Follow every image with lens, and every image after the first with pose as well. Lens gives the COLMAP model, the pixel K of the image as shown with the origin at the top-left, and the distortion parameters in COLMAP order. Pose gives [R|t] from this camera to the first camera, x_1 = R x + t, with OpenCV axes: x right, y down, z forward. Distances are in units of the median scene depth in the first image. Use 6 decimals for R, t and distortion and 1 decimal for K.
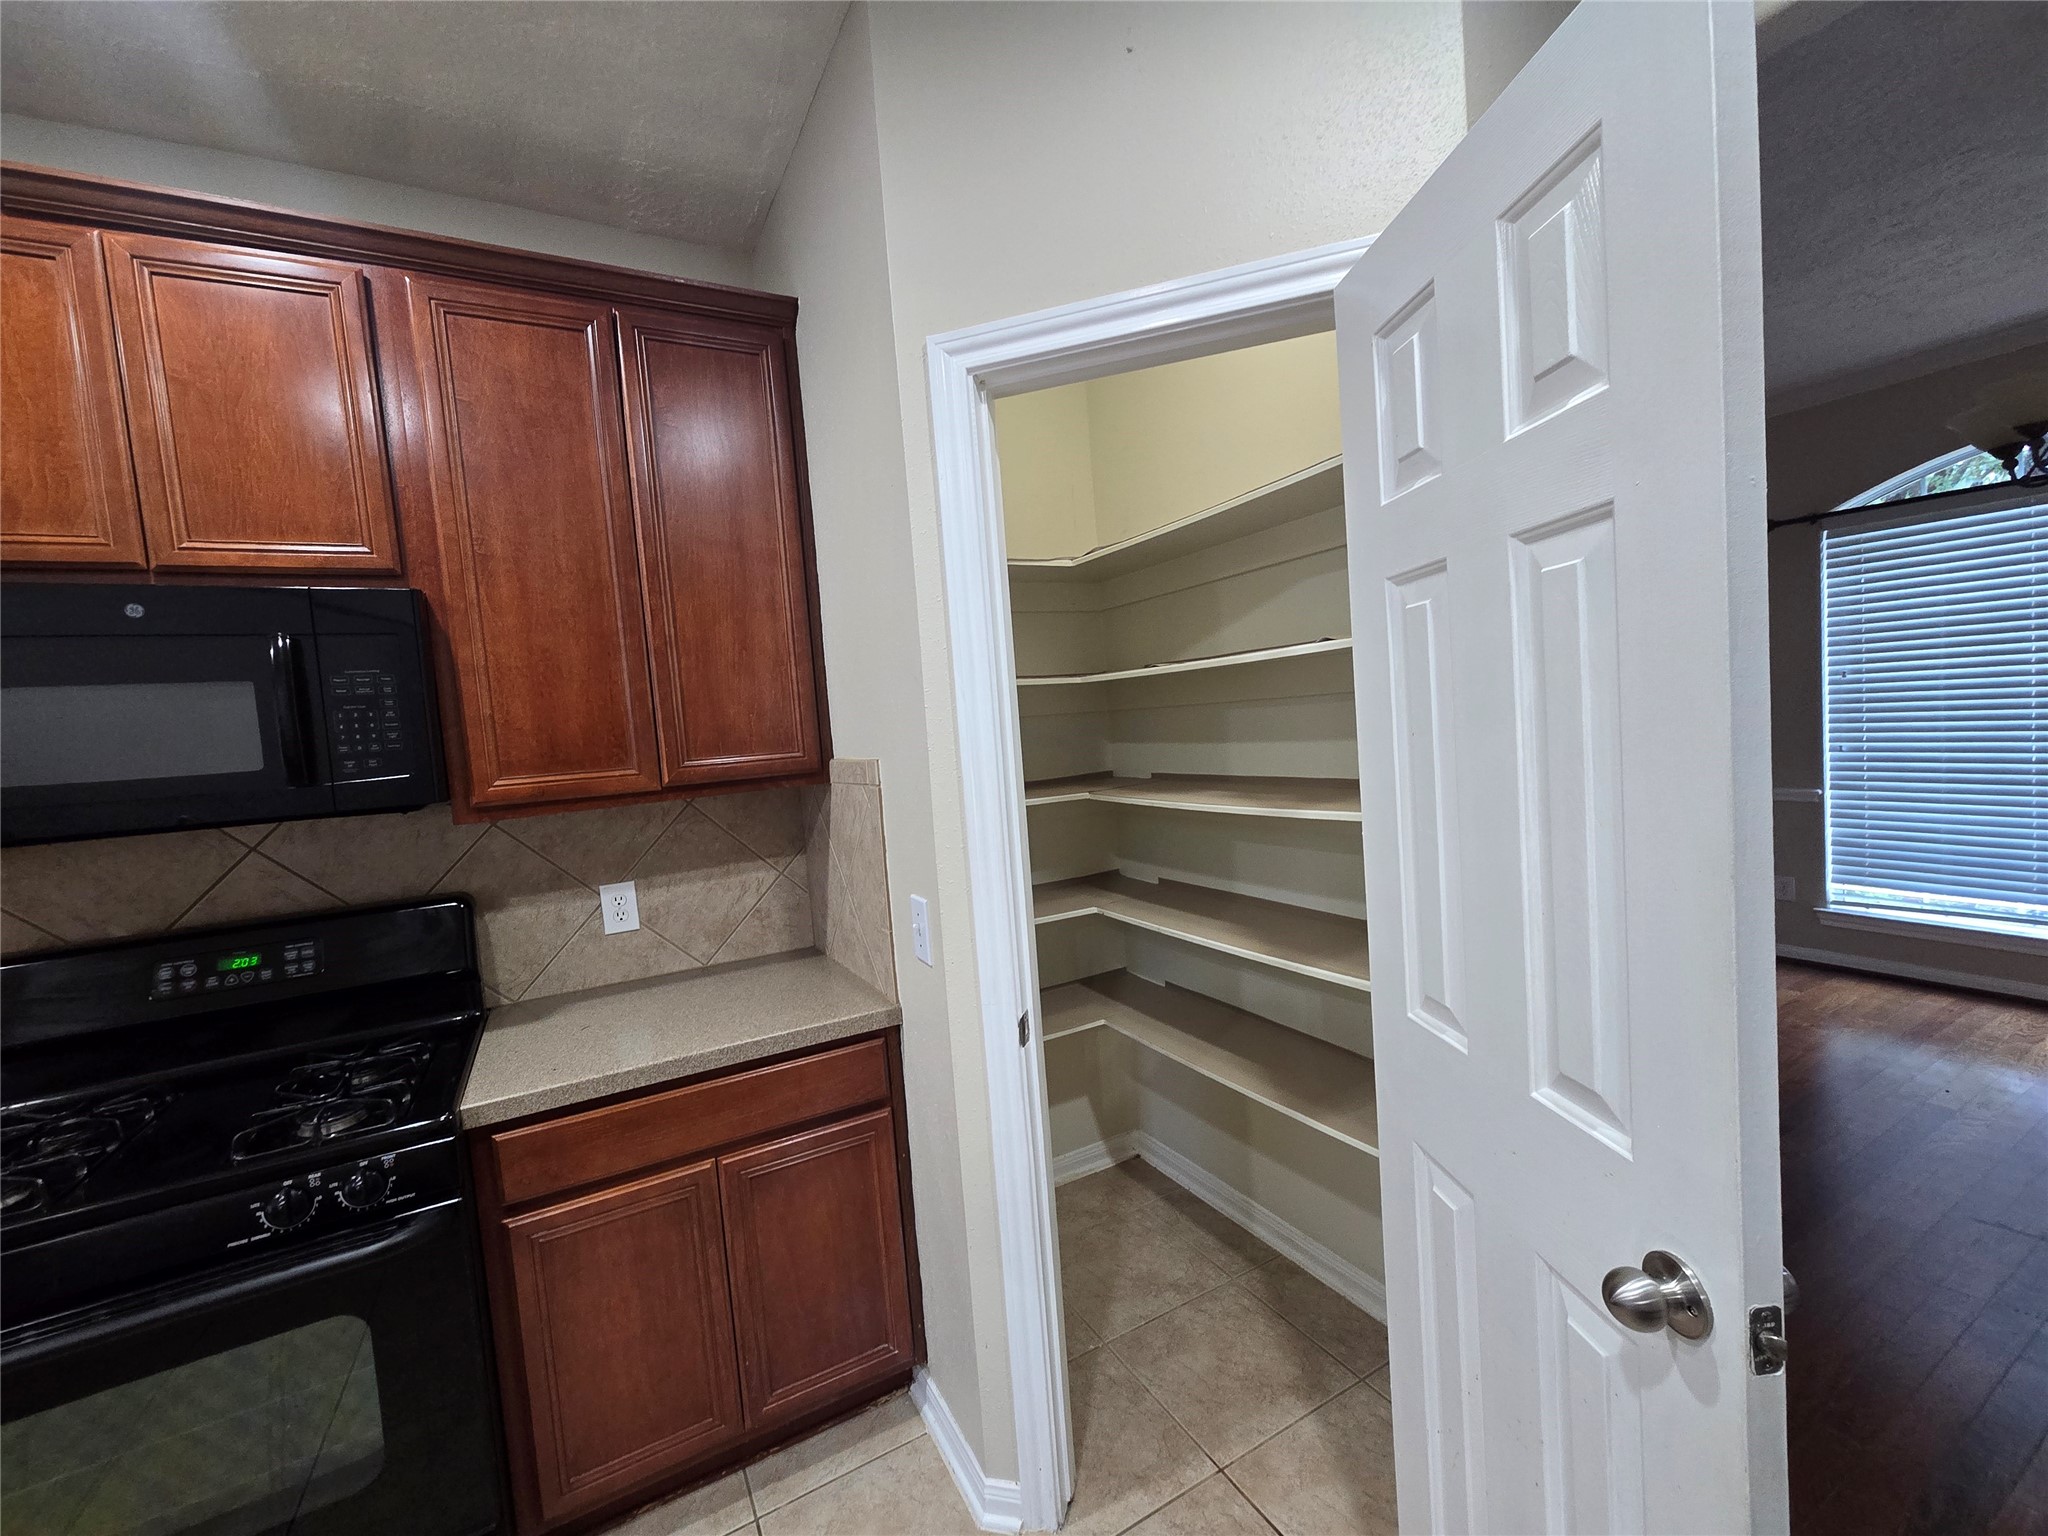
lens RADIAL K [[844.1, 0, 1024.8], [0, 844.1, 777.4], [0, 0, 1]] dist [-0.001054, 0.001440]
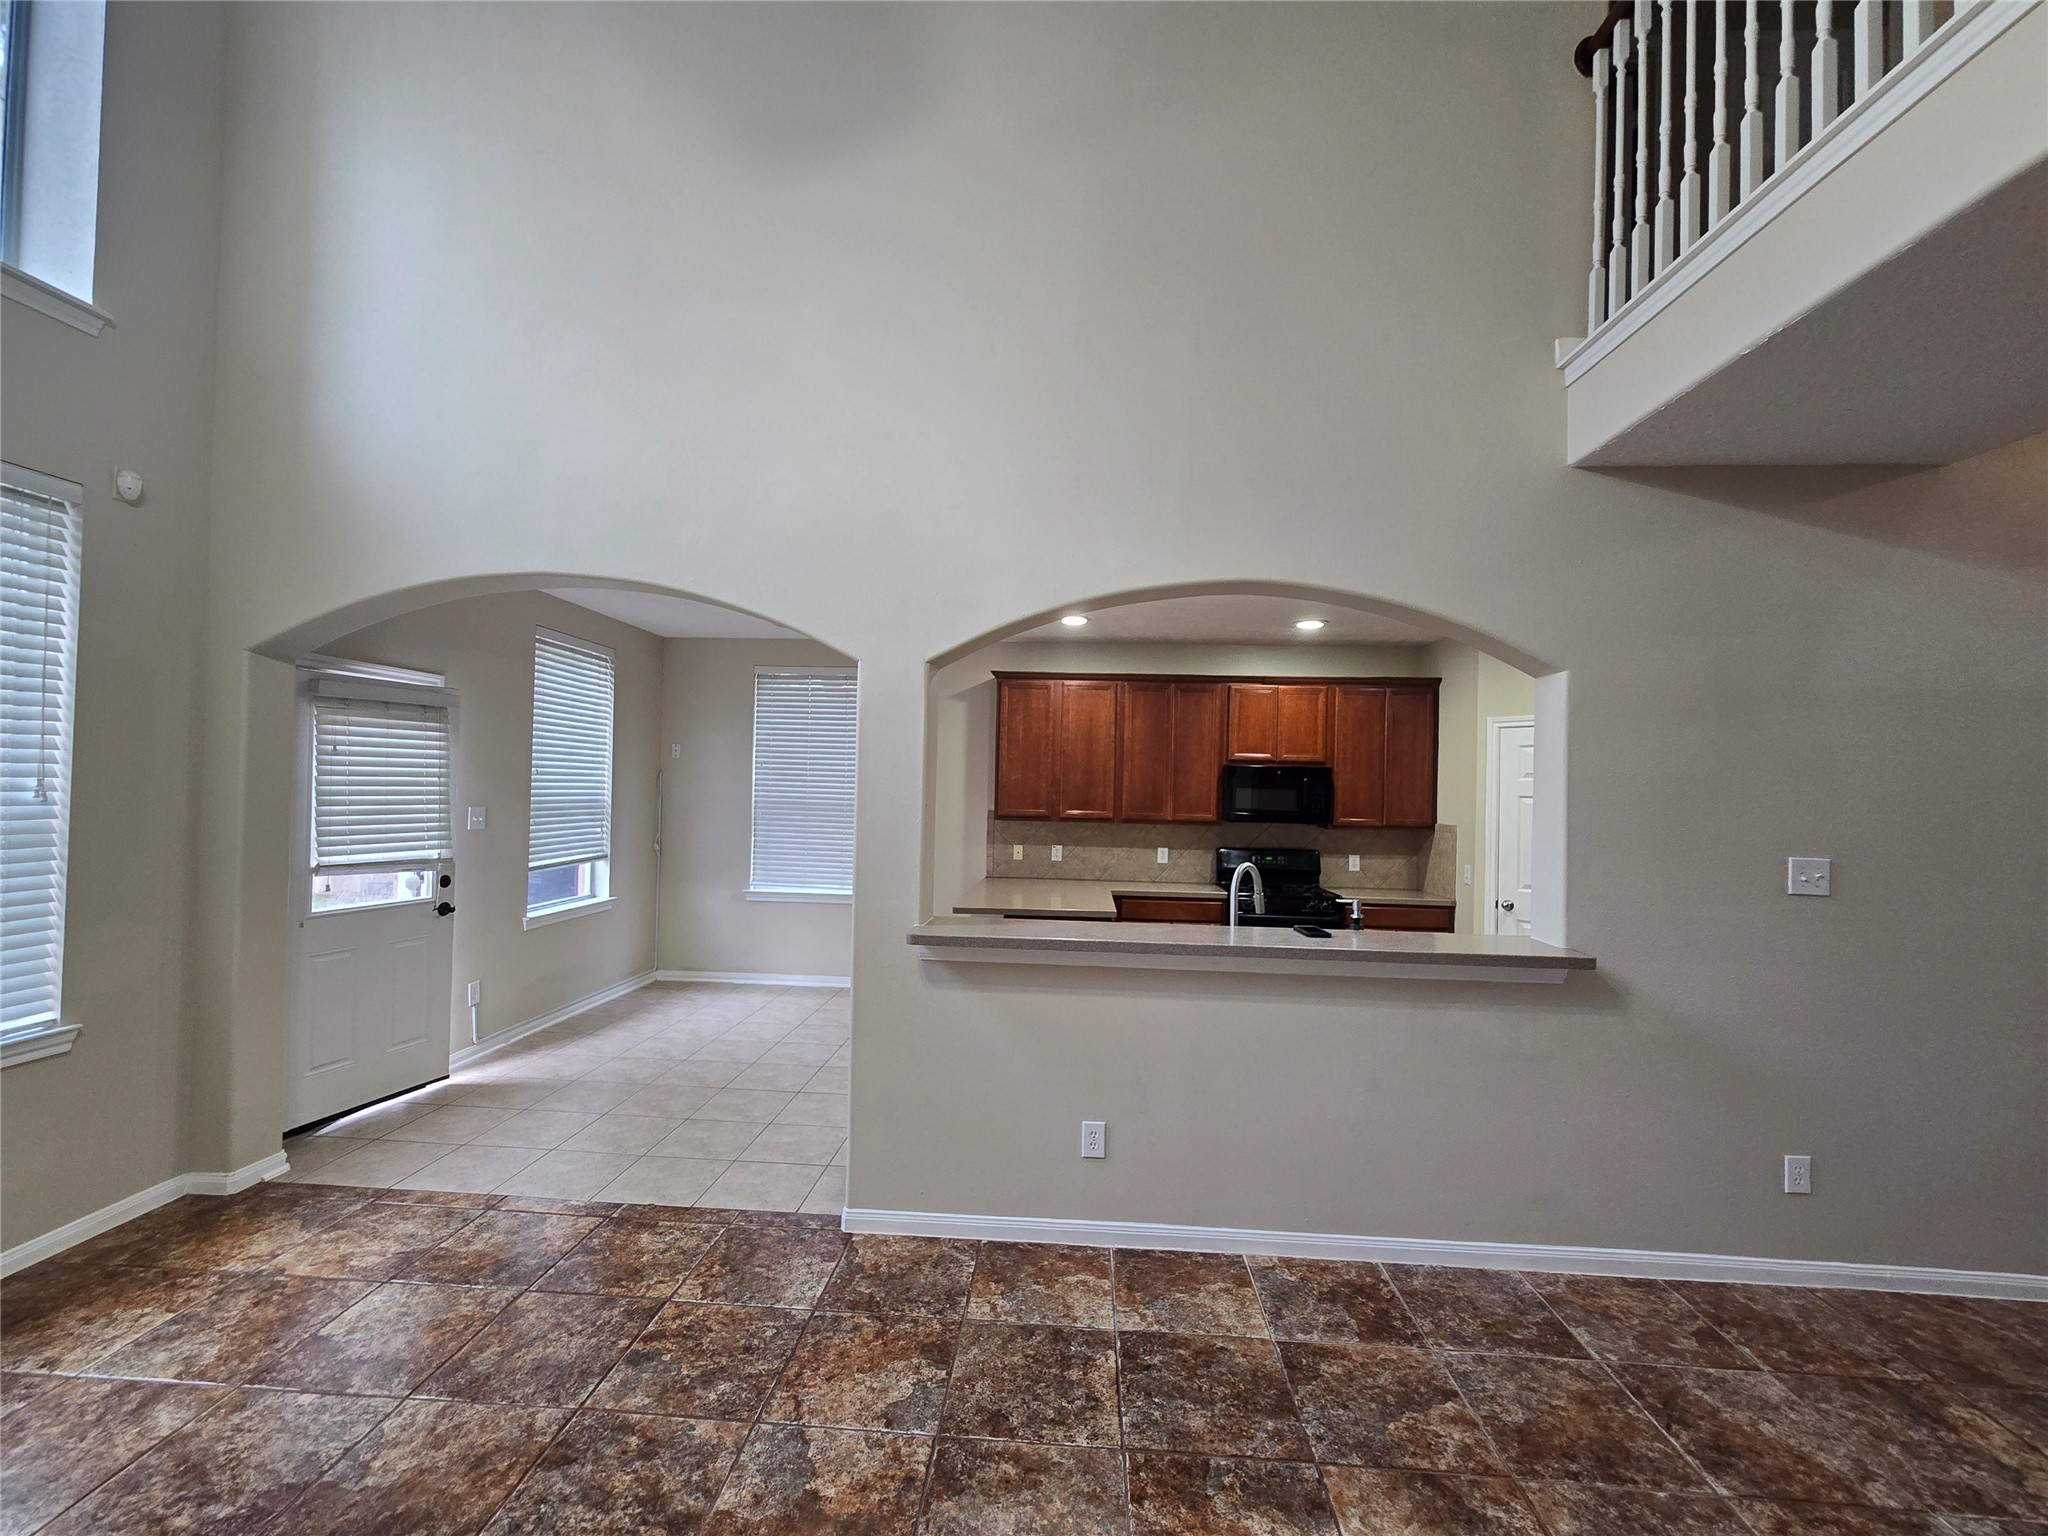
lens RADIAL K [[844.1, 0, 1025.2], [0, 844.1, 786.9], [0, 0, 1]] dist [-0.001054, 0.001440]
pose [[0.840166, 0.092490, -0.534384, 0.142768], [-0.120300, 0.992586, -0.017342, 0.080643], [0.528818, 0.078856, 0.845064, -2.422314]]
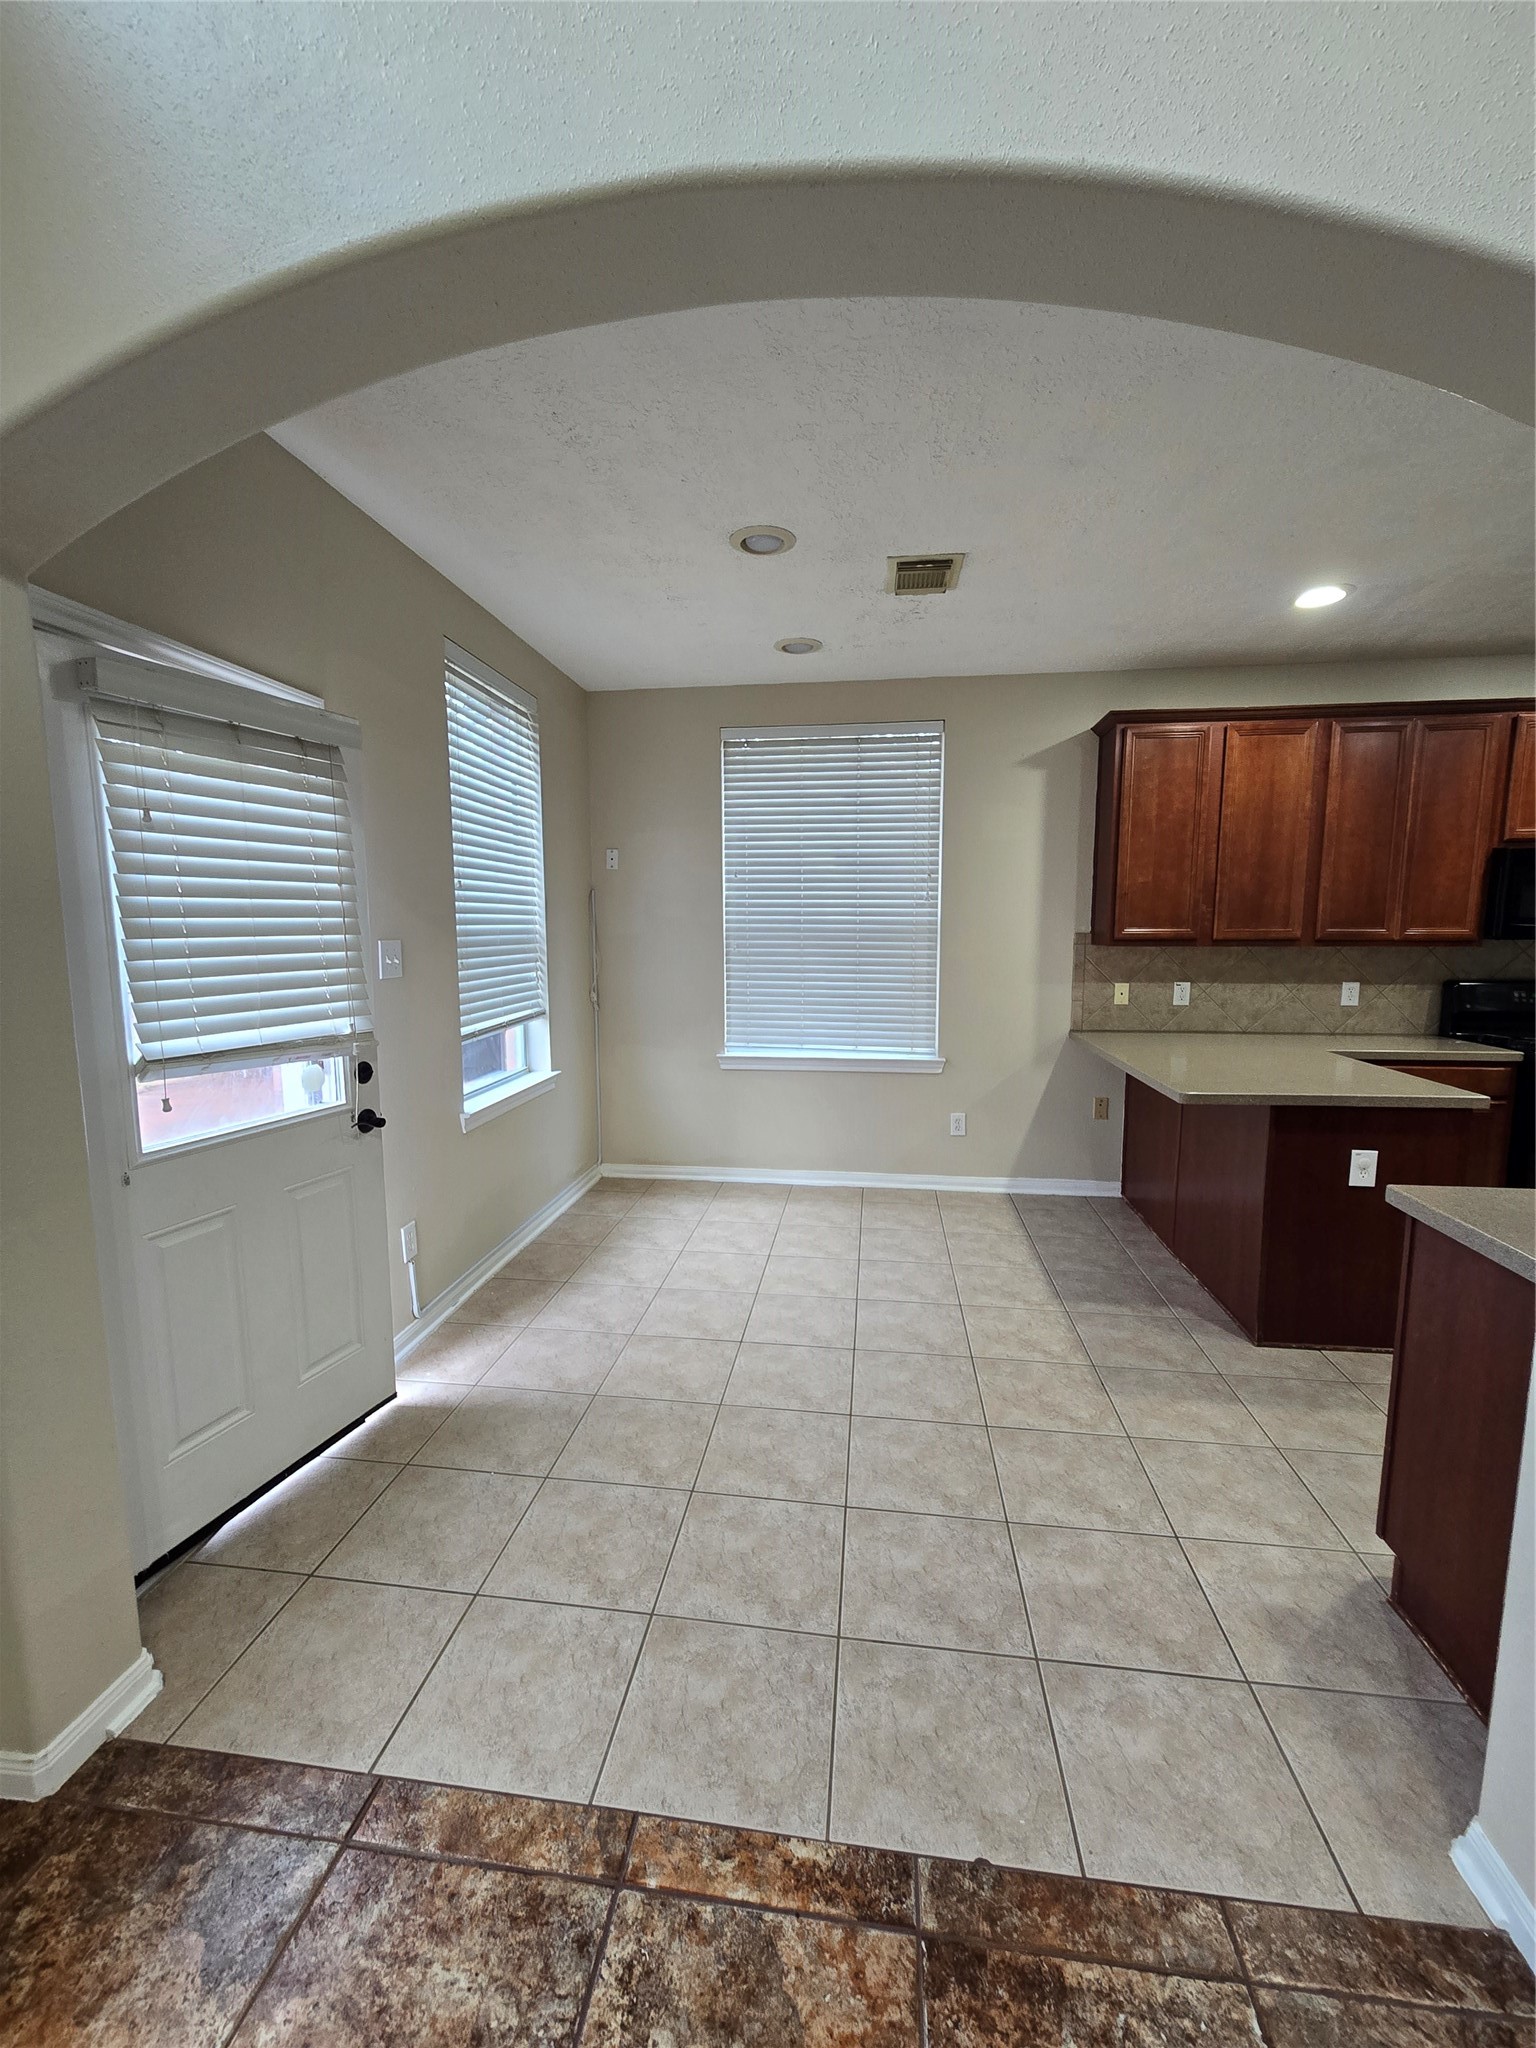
lens RADIAL K [[844.1, 0, 760.0], [0, 844.1, 1031.9], [0, 0, 1]] dist [-0.001054, 0.001440]
pose [[0.802079, 0.145645, -0.579187, -1.108310], [-0.093877, 0.988498, 0.118569, 0.208842], [0.589794, -0.040729, 0.806526, -1.994290]]
